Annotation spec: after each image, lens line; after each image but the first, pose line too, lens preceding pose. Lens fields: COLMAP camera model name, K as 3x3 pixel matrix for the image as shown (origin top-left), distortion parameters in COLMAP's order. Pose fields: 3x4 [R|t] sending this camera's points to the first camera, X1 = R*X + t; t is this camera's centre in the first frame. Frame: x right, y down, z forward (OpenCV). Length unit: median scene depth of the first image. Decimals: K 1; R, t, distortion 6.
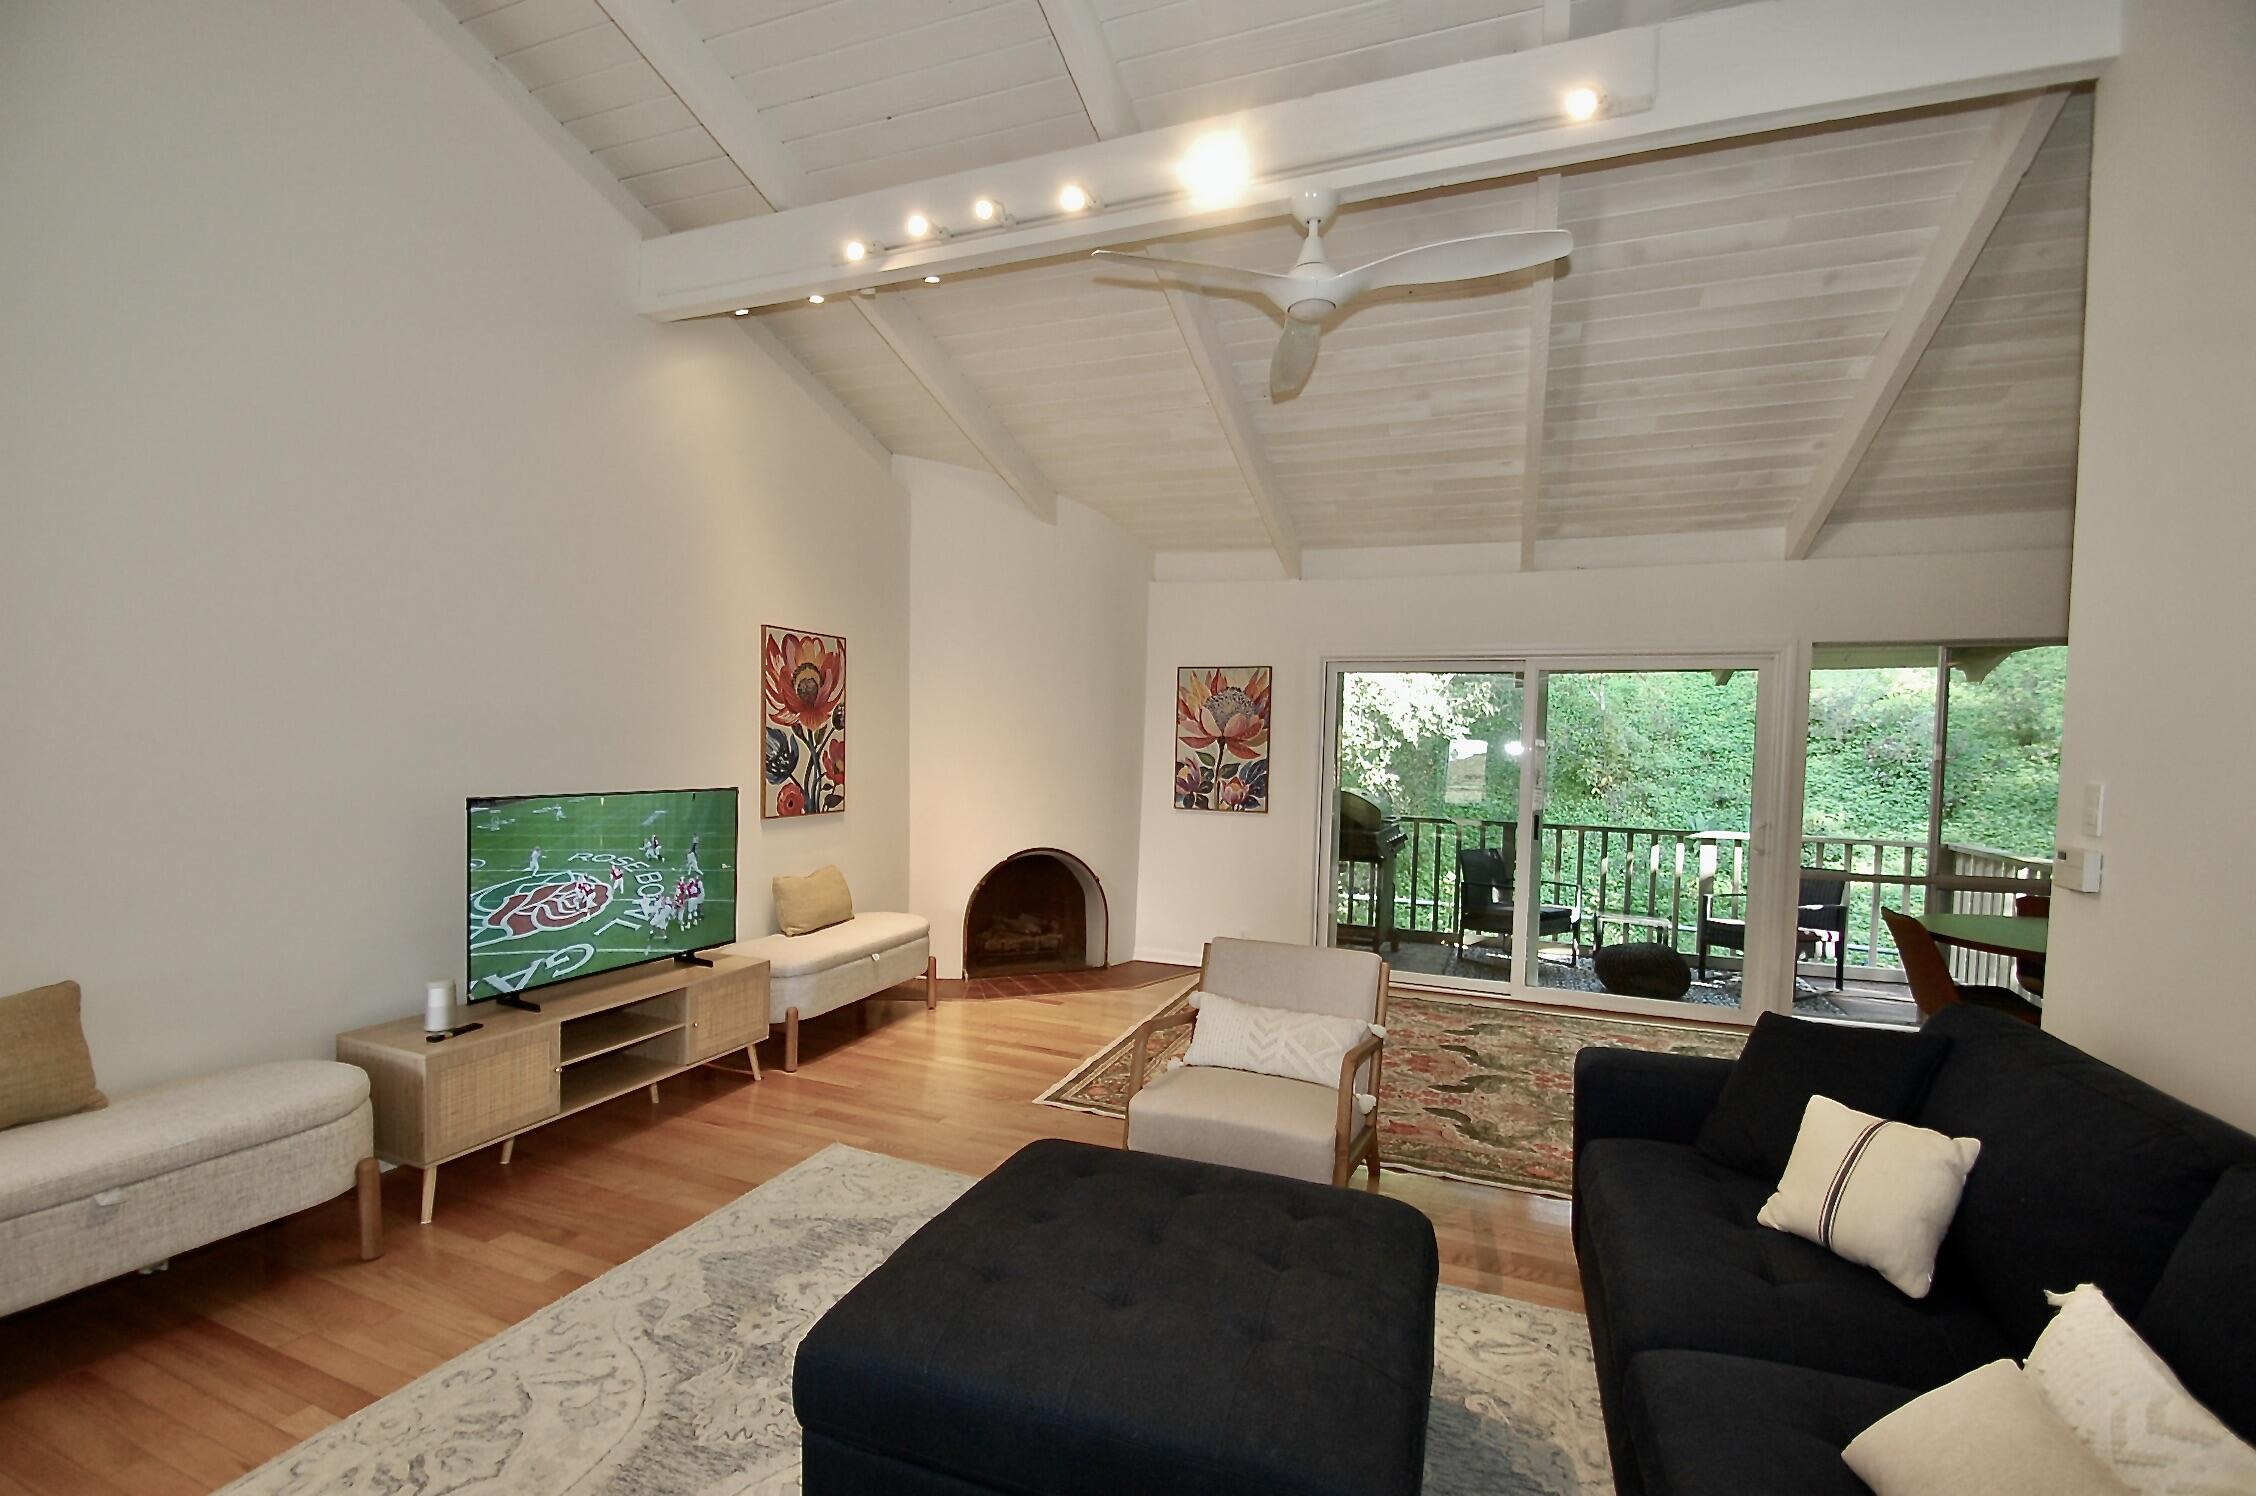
lens RADIAL K [[983.7, 0, 1105.6], [0, 983.7, 788.3], [0, 0, 1]] dist [0.012250, -0.017883]
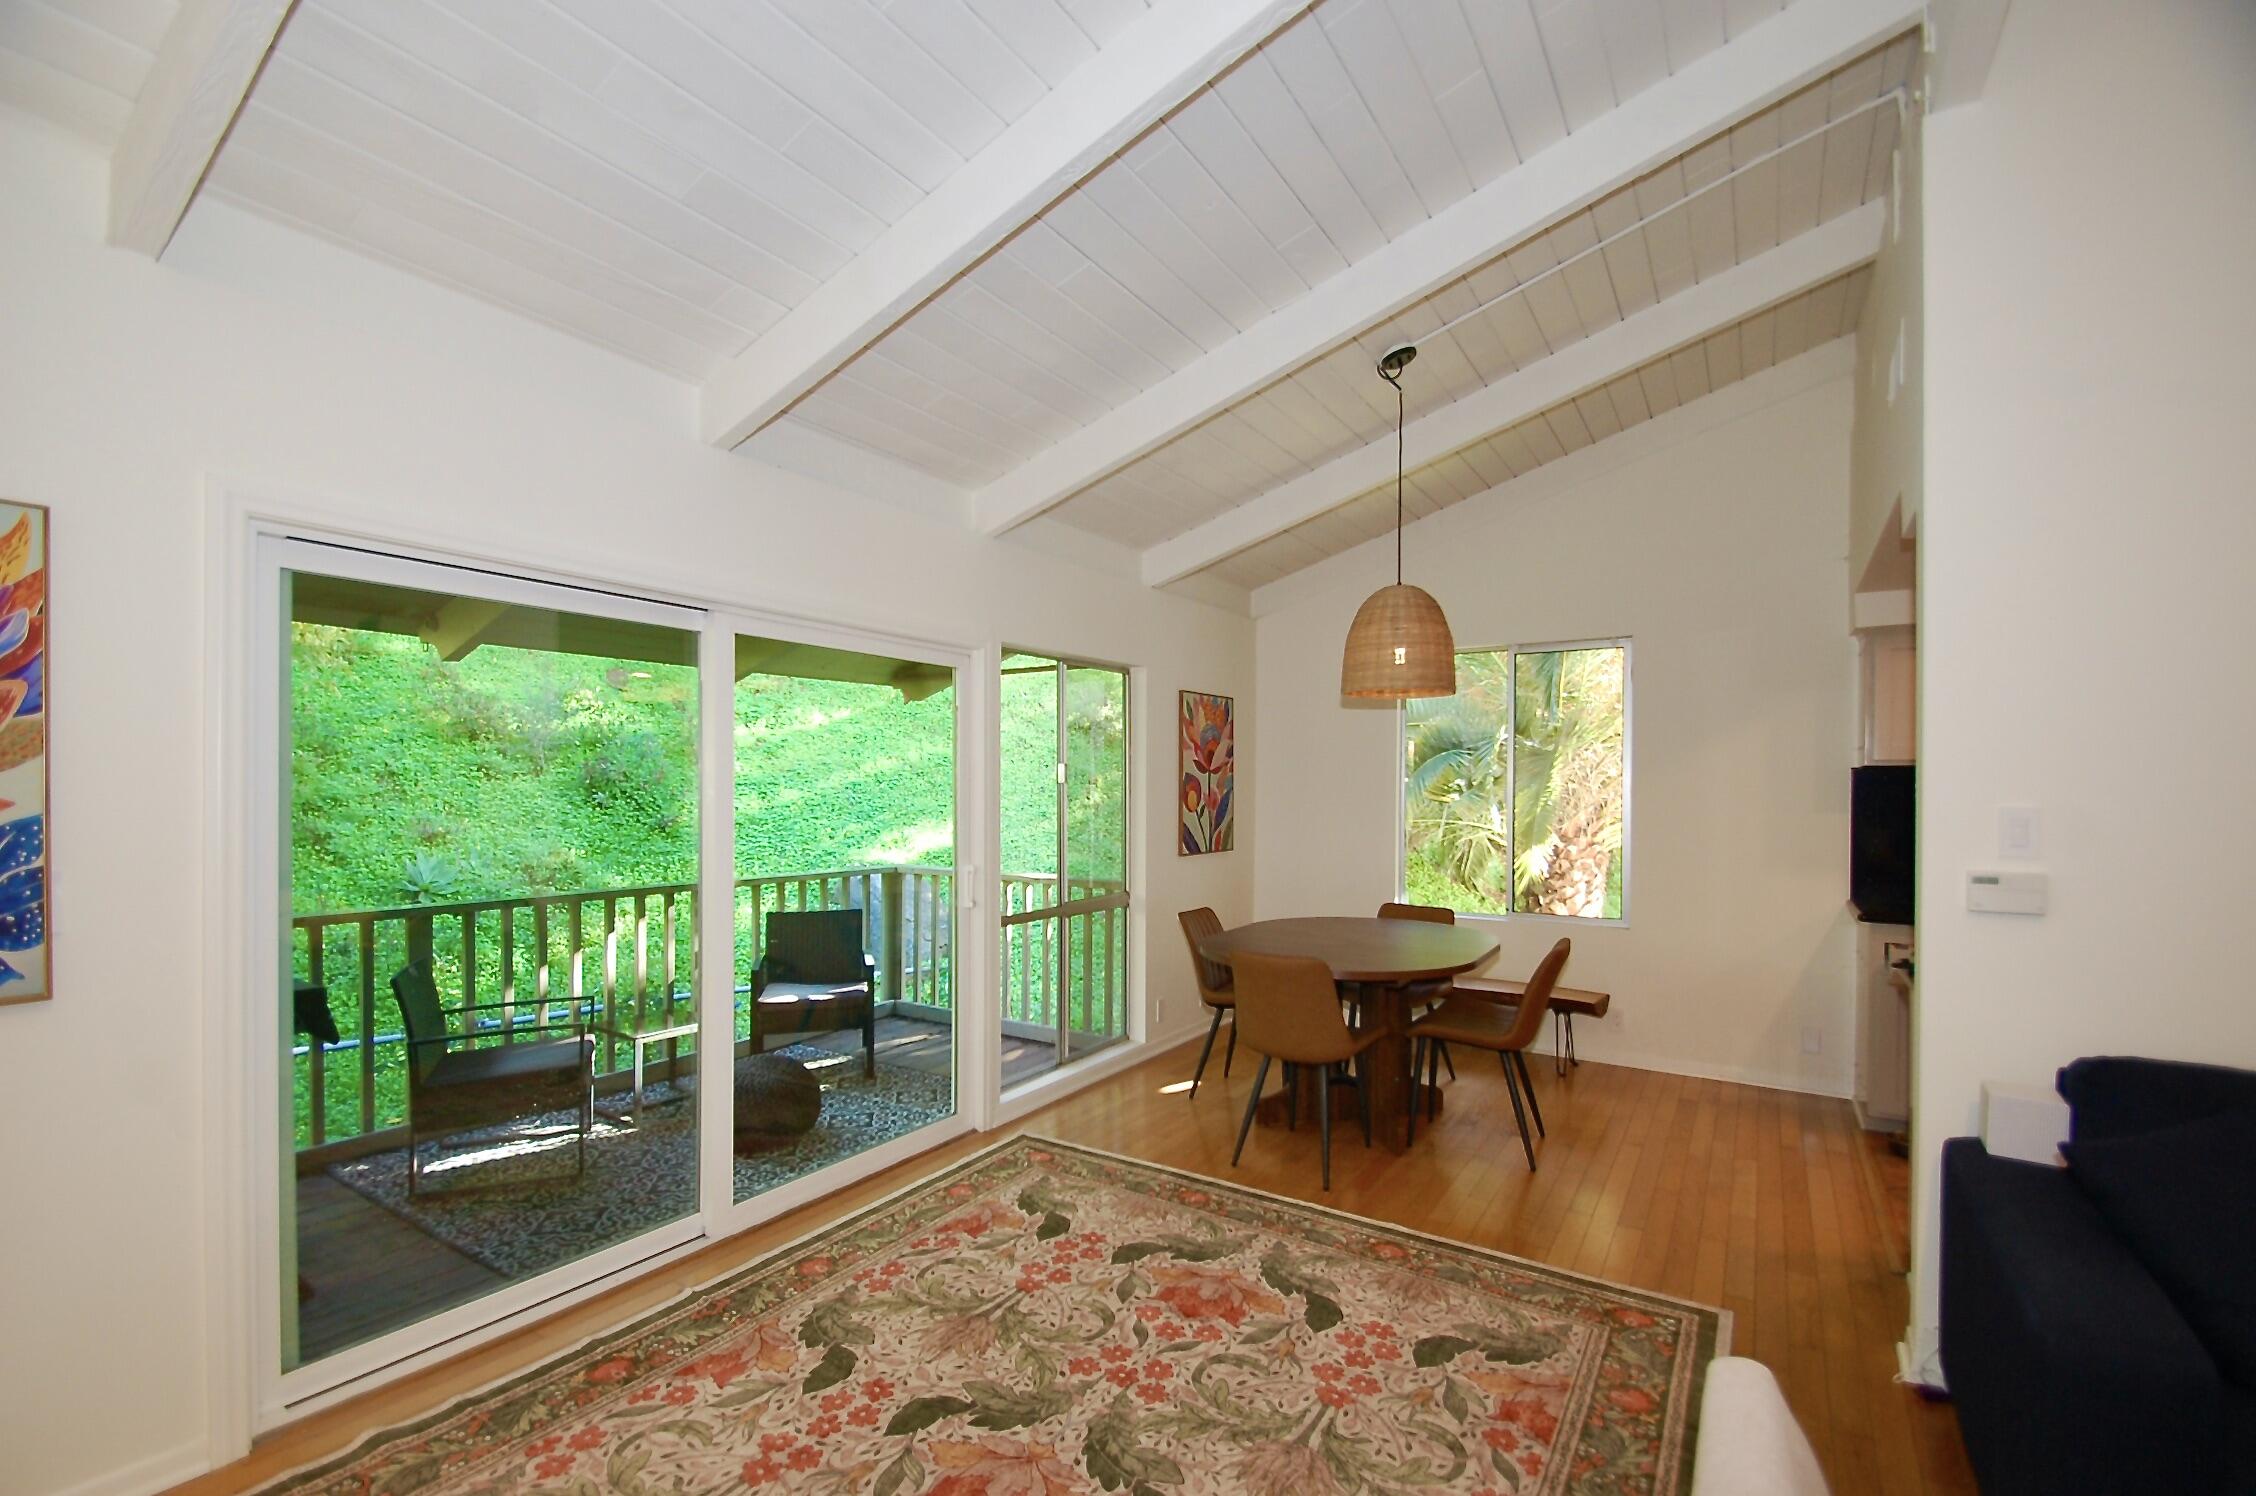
lens RADIAL K [[983.7, 0, 1105.6], [0, 983.7, 788.3], [0, 0, 1]] dist [0.012250, -0.017883]
pose [[0.192346, -0.024030, 0.981033, -0.073590], [0.042270, 0.998975, 0.016182, -0.035114], [-0.980416, 0.038356, 0.193164, 0.744188]]
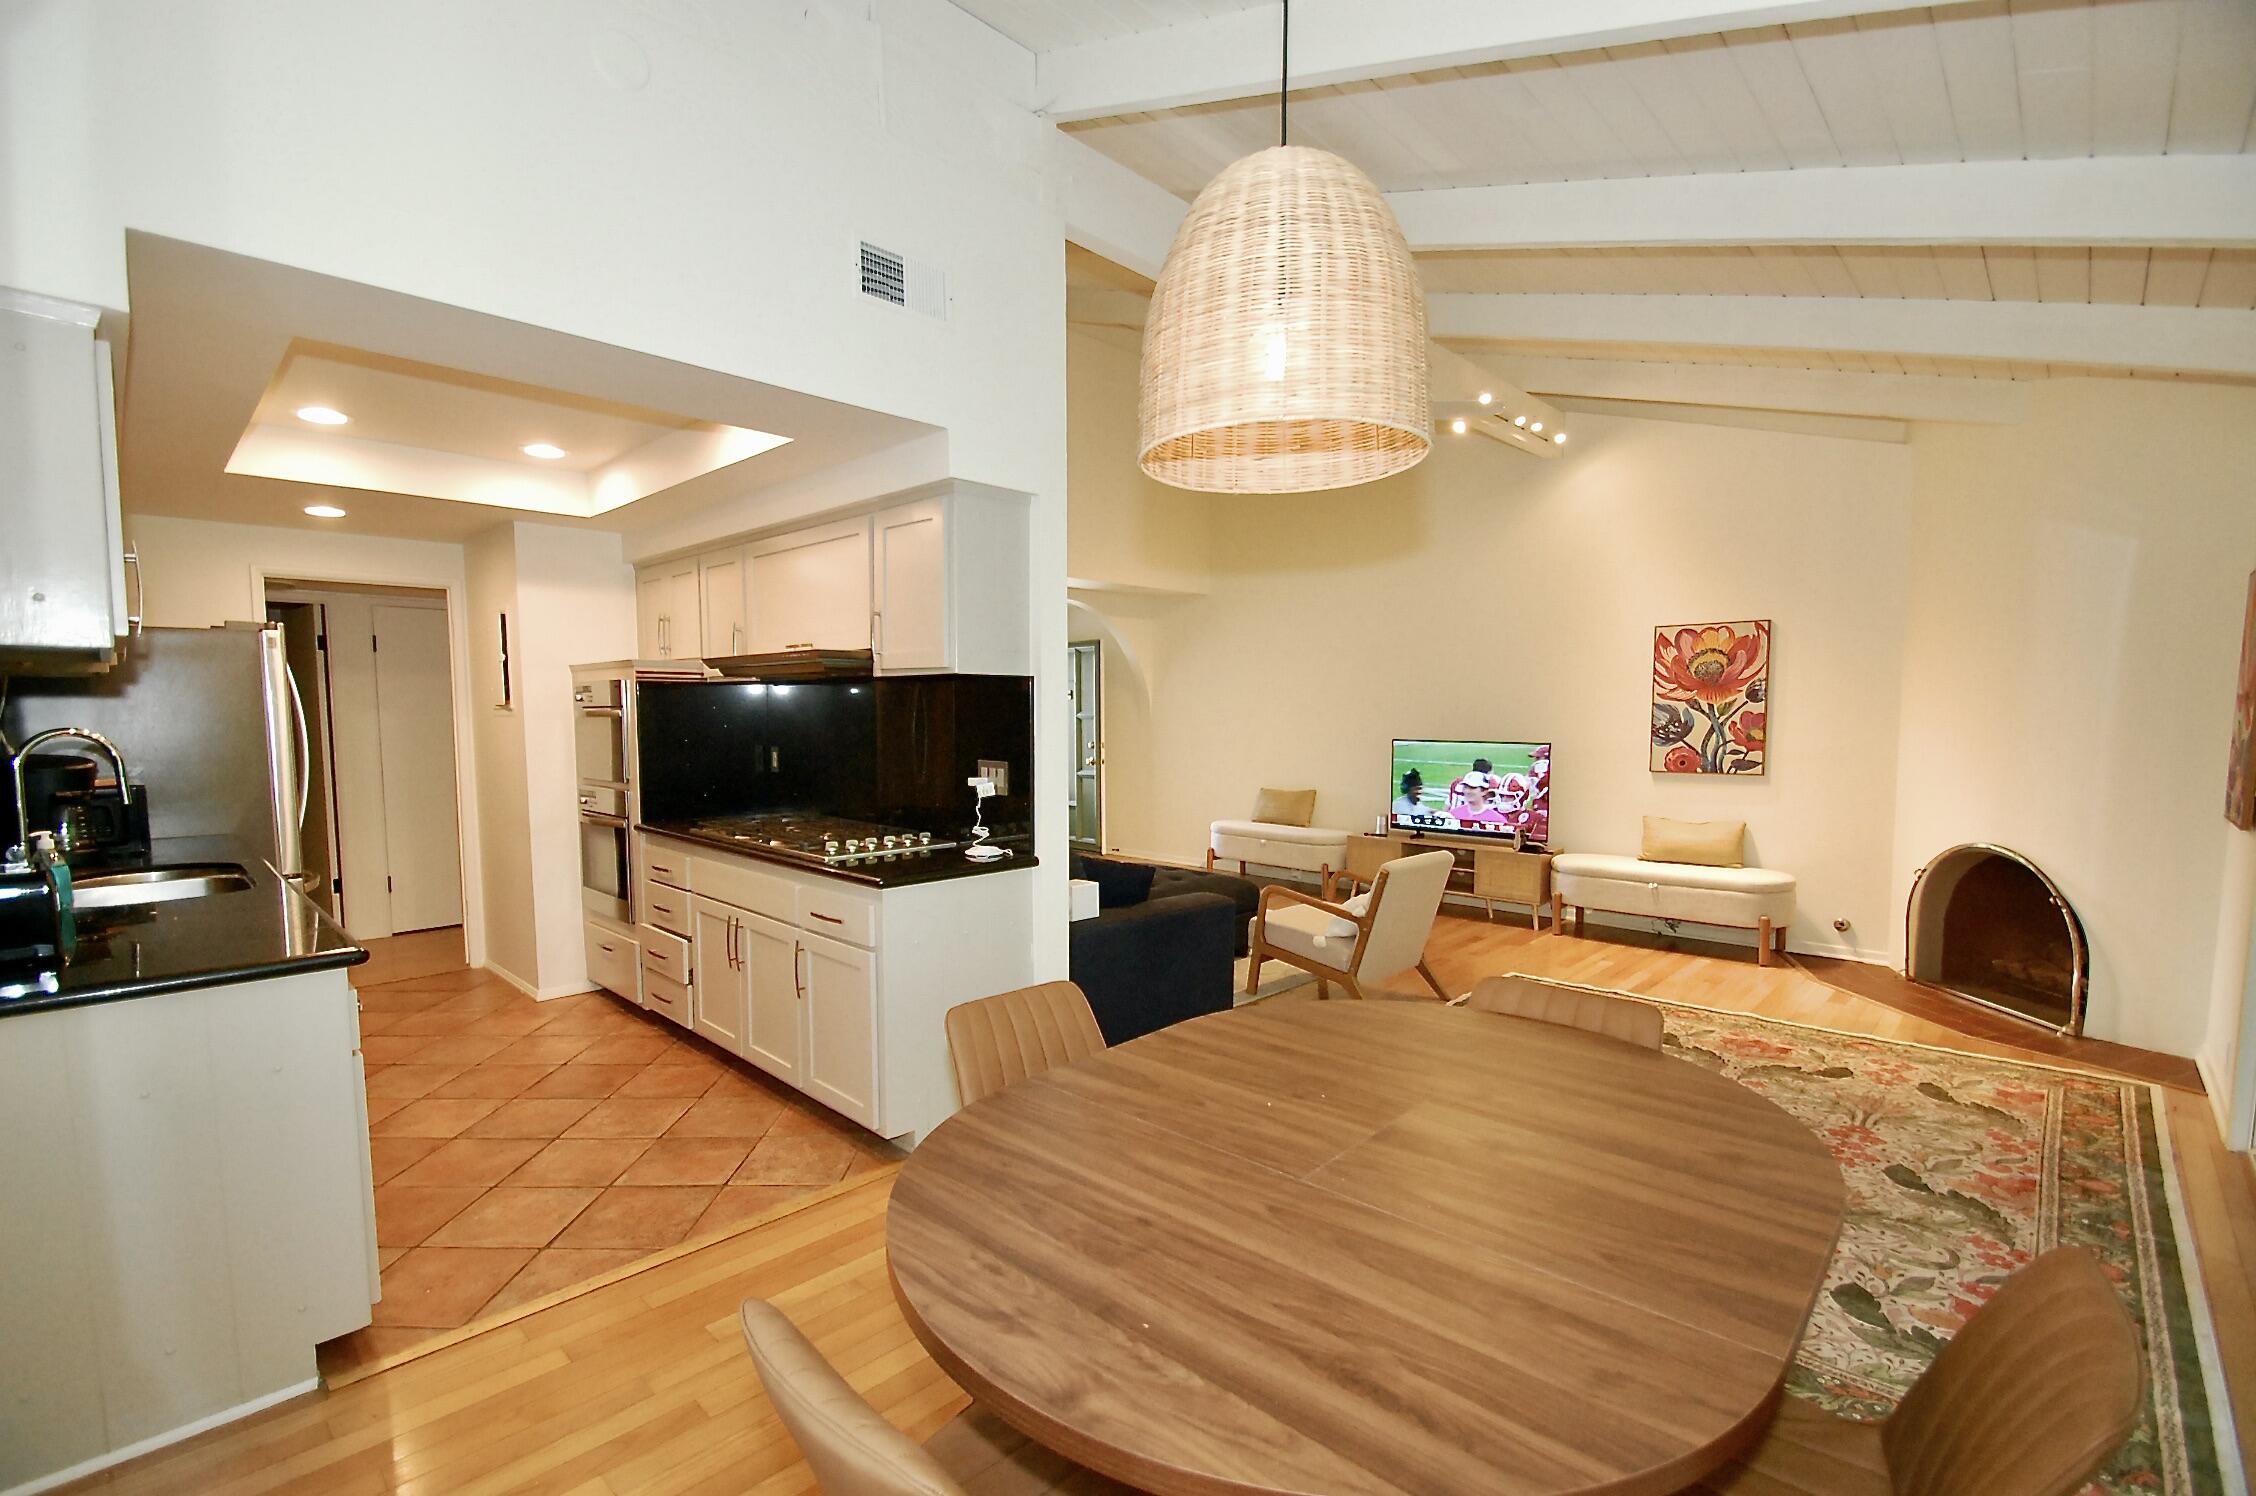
lens RADIAL K [[983.7, 0, 1105.6], [0, 983.7, 788.3], [0, 0, 1]] dist [0.012250, -0.017883]
pose [[-0.377202, 0.049248, -0.924821, 1.053239], [-0.048777, 0.996143, 0.072941, -0.007411], [0.924846, 0.072624, -0.373345, 0.734140]]
